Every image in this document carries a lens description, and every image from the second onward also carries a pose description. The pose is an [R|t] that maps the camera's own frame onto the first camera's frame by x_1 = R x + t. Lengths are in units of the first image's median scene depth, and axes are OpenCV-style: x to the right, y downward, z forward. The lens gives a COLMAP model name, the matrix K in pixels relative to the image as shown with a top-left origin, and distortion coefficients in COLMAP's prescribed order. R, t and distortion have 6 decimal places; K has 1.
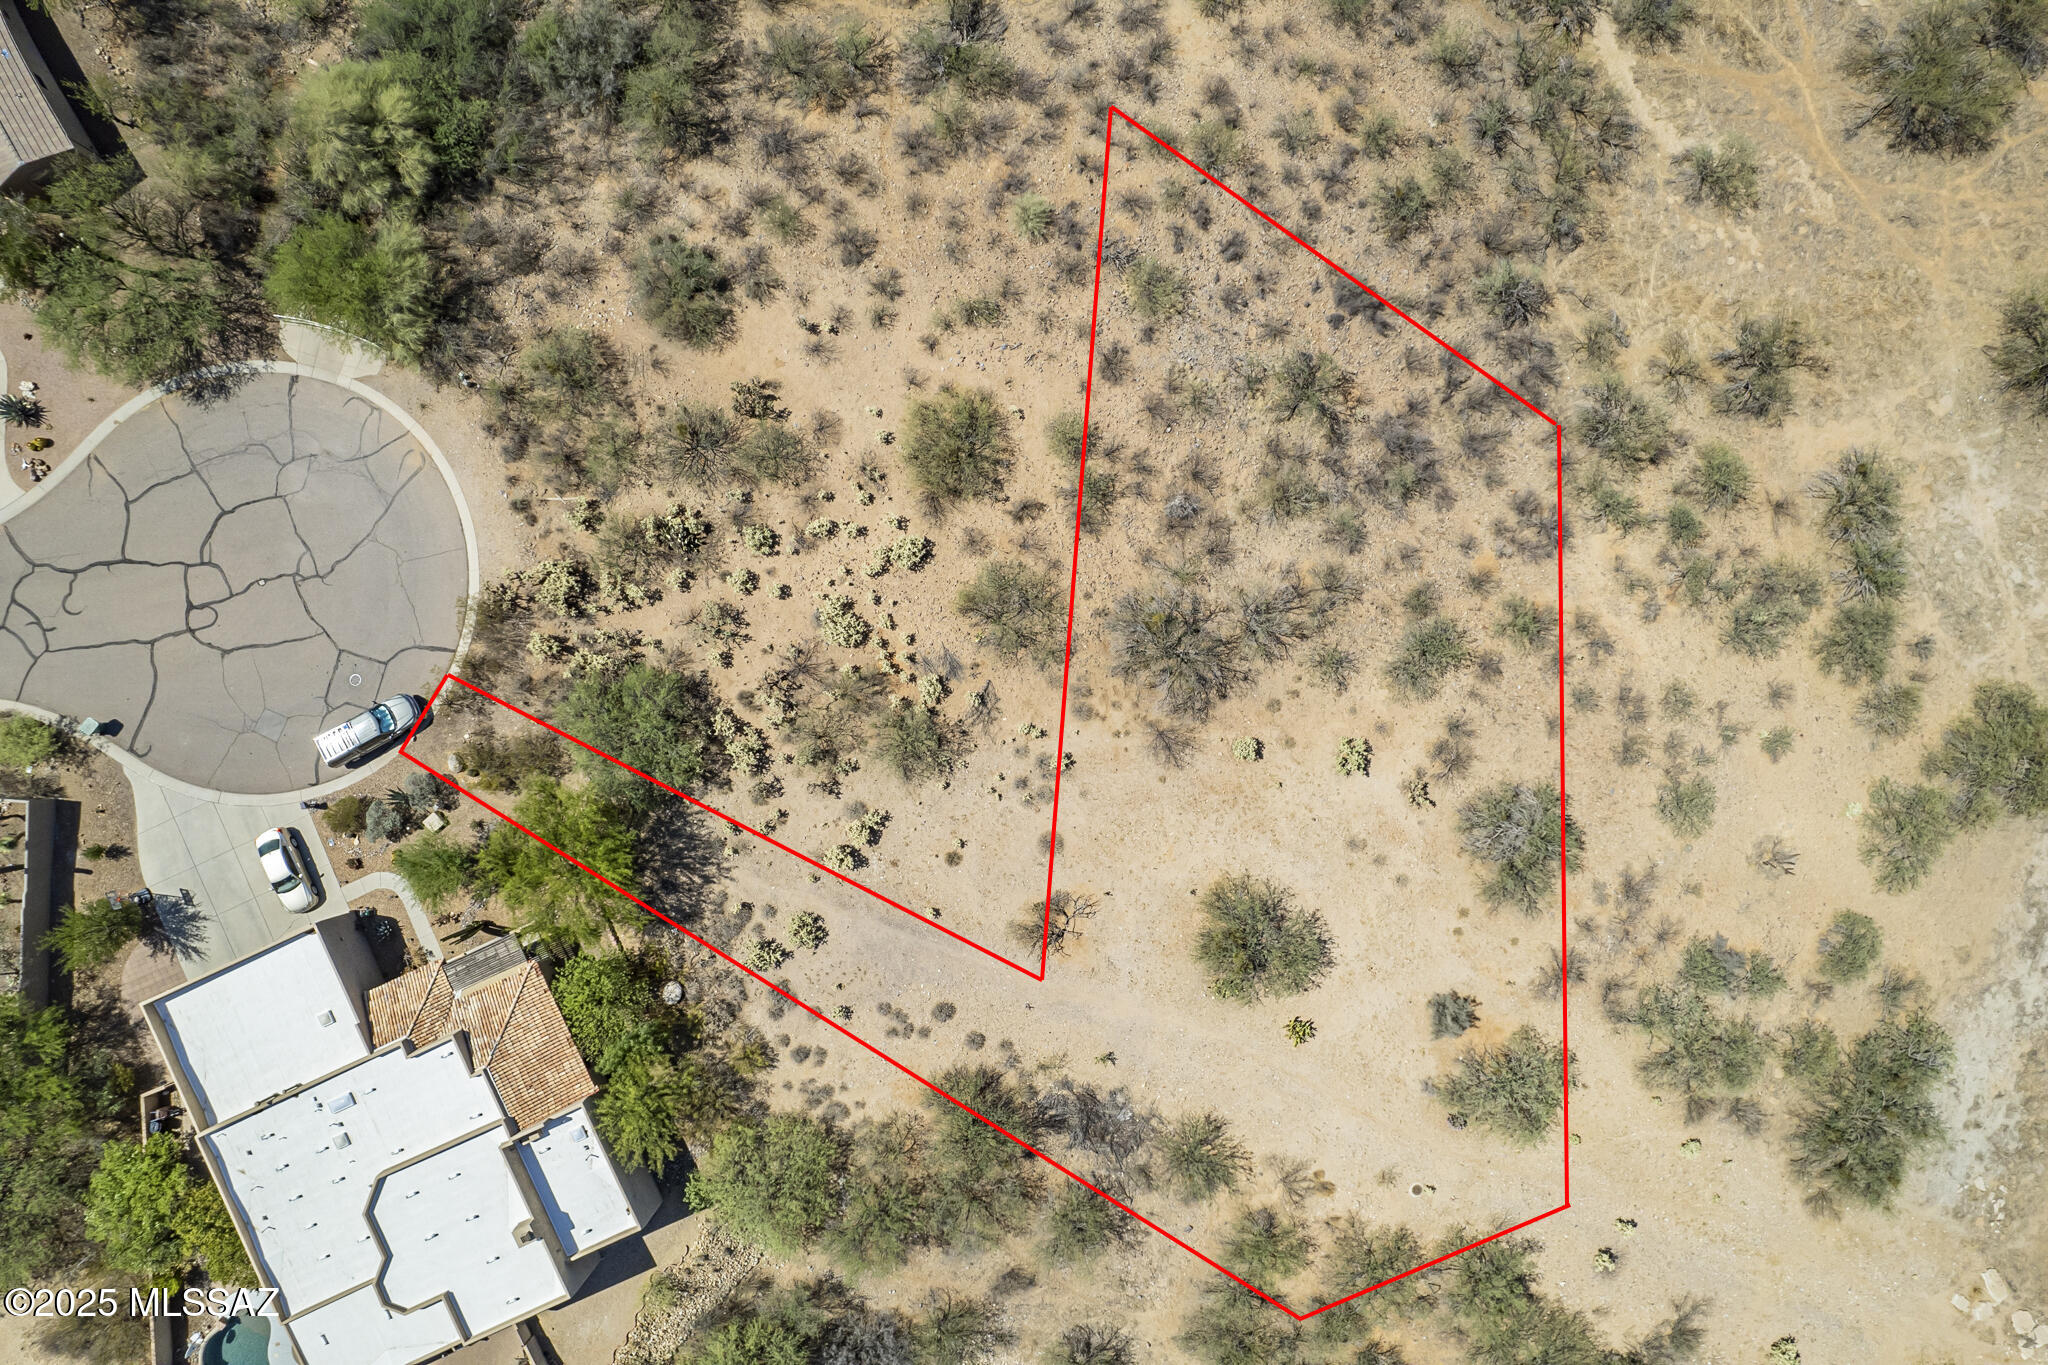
lens RADIAL K [[1308.0, 0, 1030.4], [0, 1308.0, 695.8], [0, 0, 1]] dist [-0.069395, 0.061874]
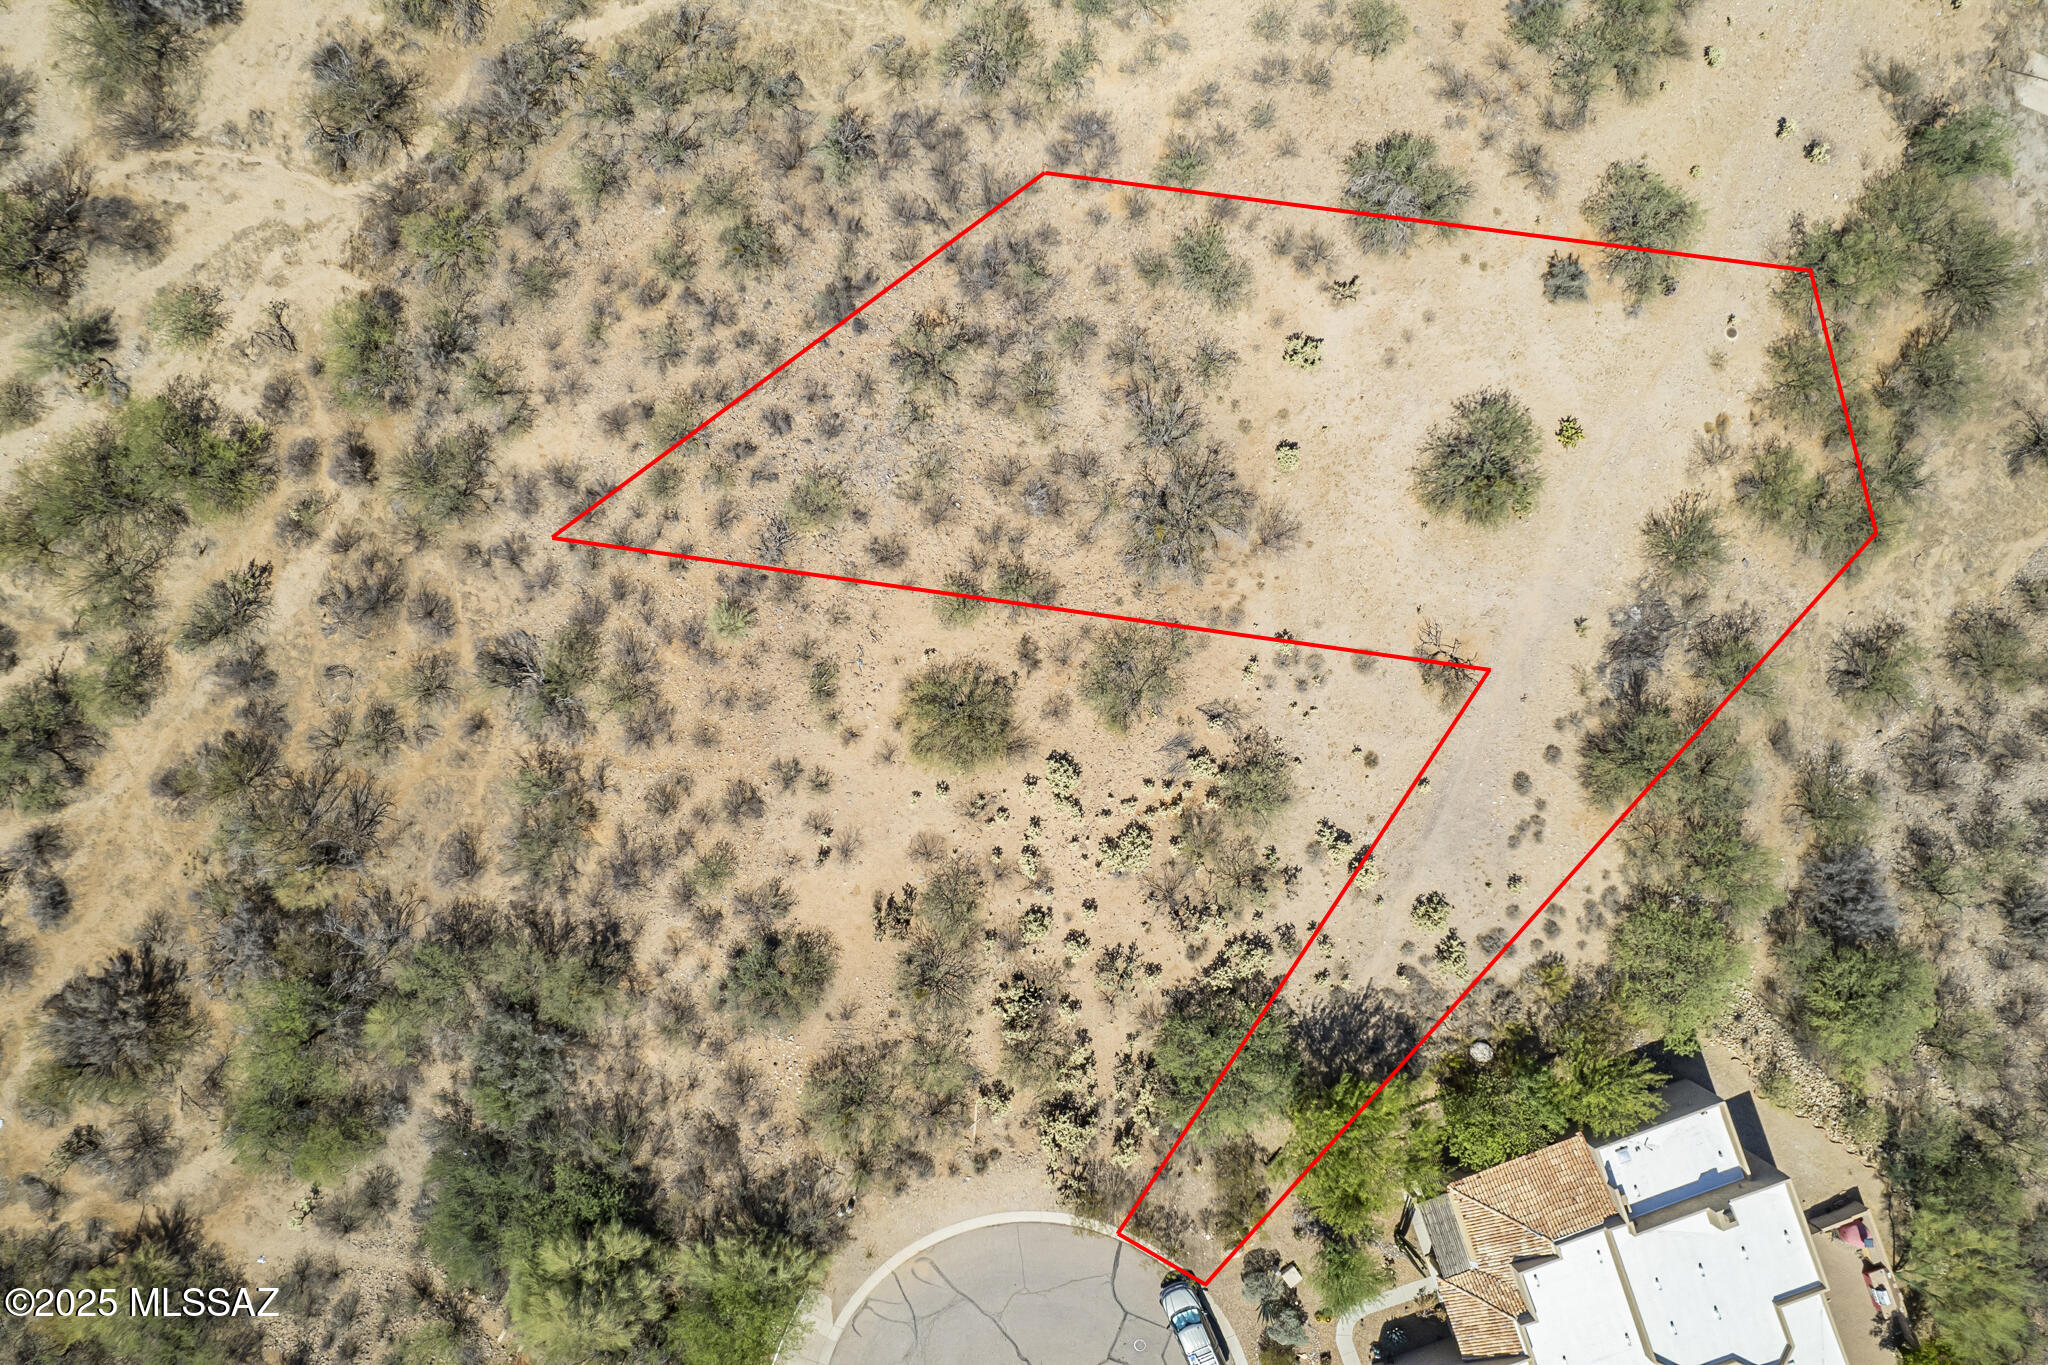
lens RADIAL K [[1308.0, 0, 1030.4], [0, 1308.0, 695.8], [0, 0, 1]] dist [-0.069395, 0.061874]
pose [[0.092330, -0.995714, 0.005312, -0.038980], [0.995562, 0.092411, 0.017783, -0.155562], [-0.018197, 0.003647, 0.999828, 0.008767]]
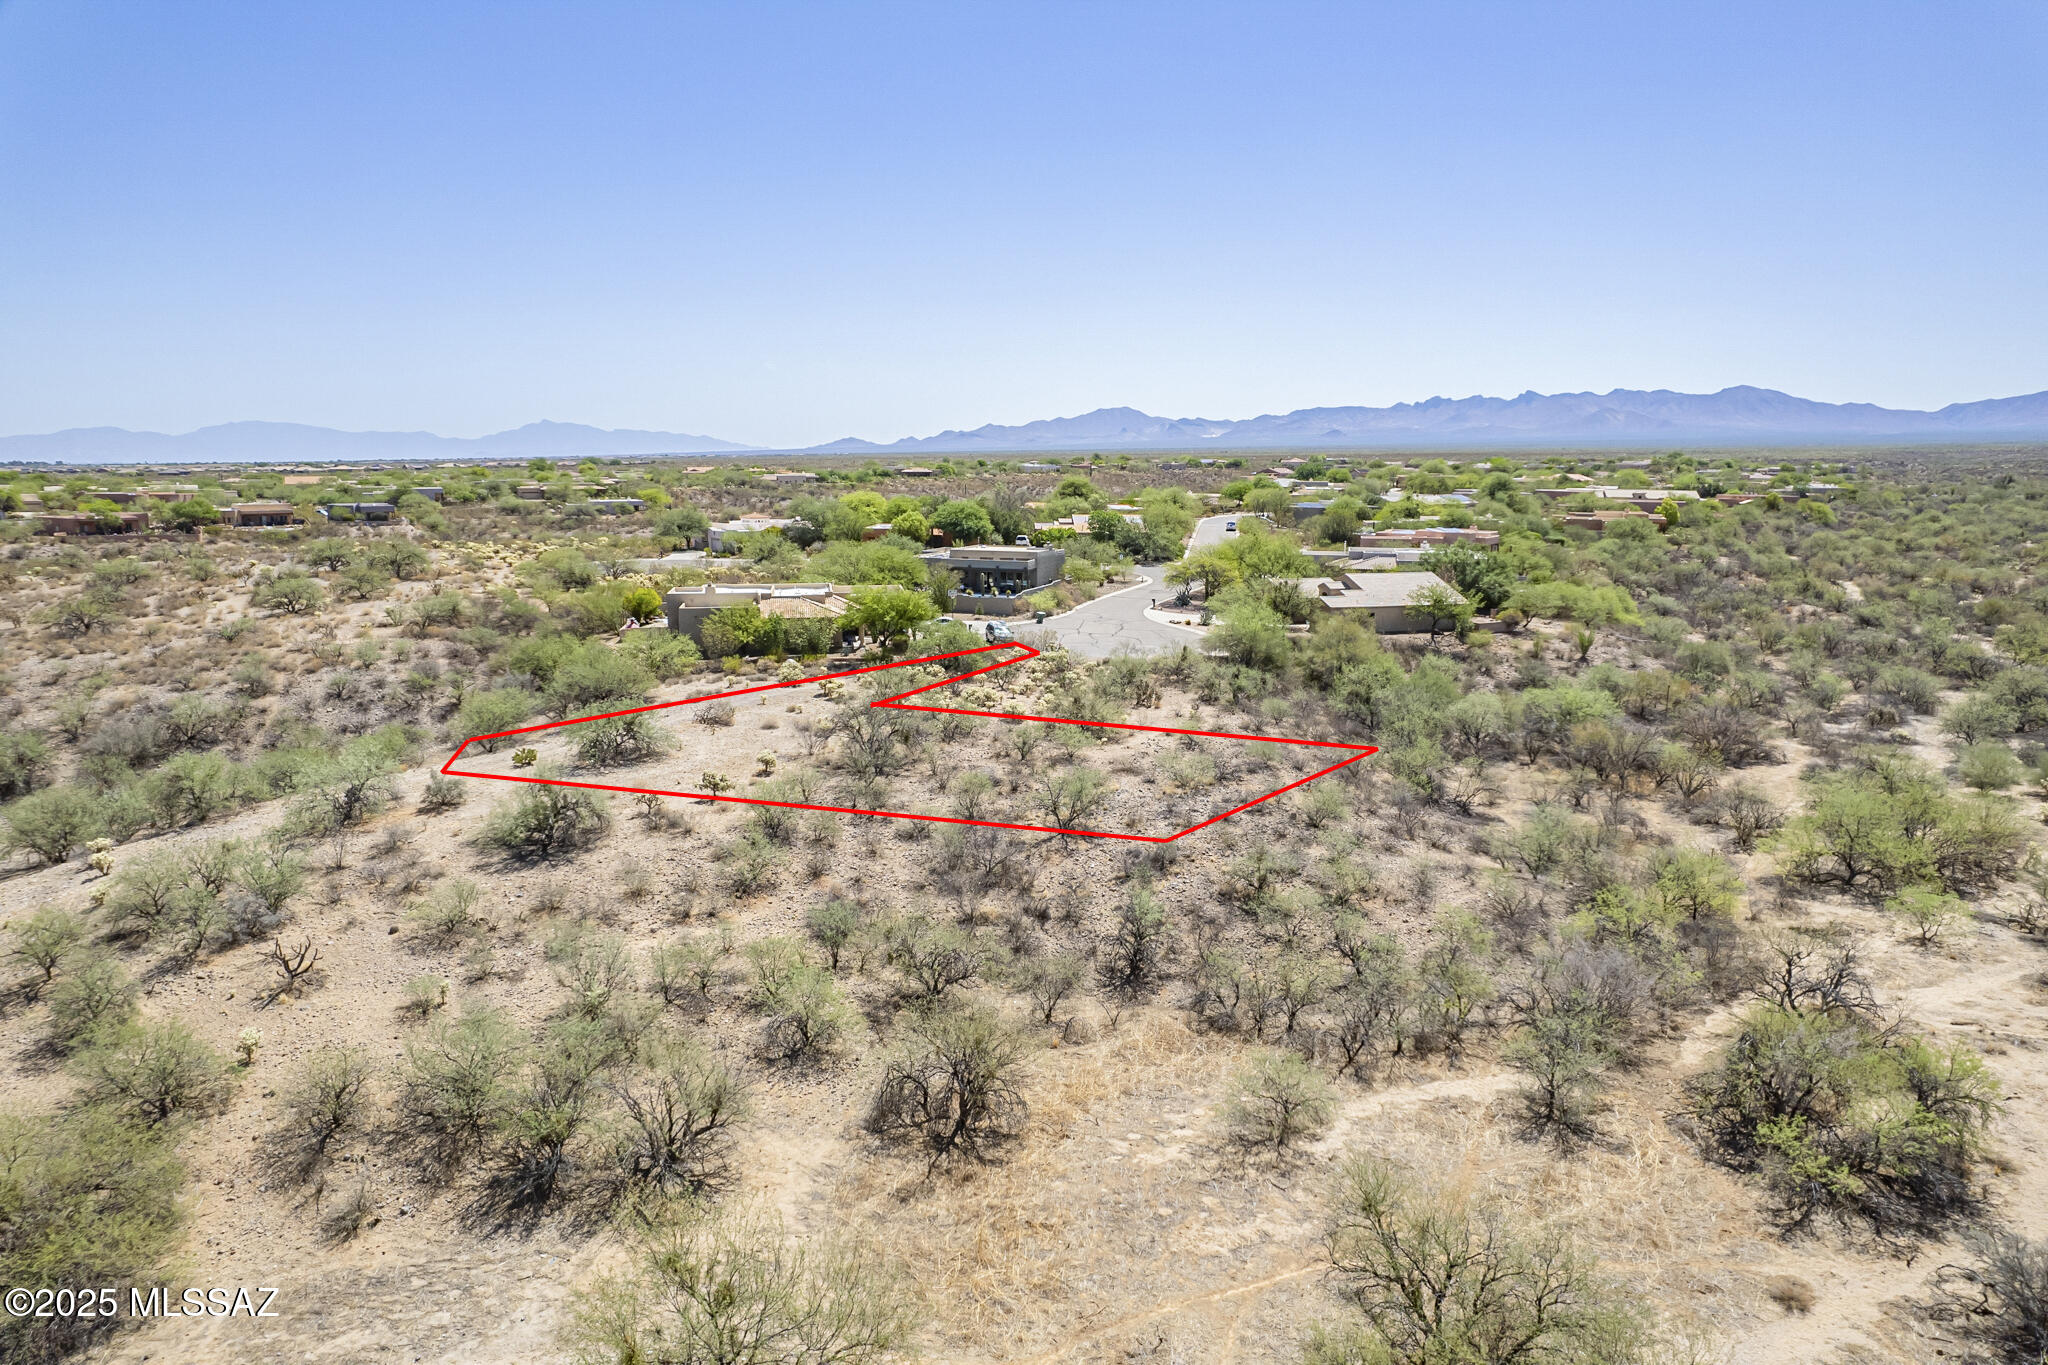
lens RADIAL K [[1305.7, 0, 1027.2], [0, 1305.7, 698.5], [0, 0, 1]] dist [-0.049966, 0.014663]
pose [[-0.265650, 0.167195, -0.949461, 1.169549], [-0.964024, -0.036524, 0.263293, -0.472359], [0.009343, 0.985247, 0.170883, 0.749467]]
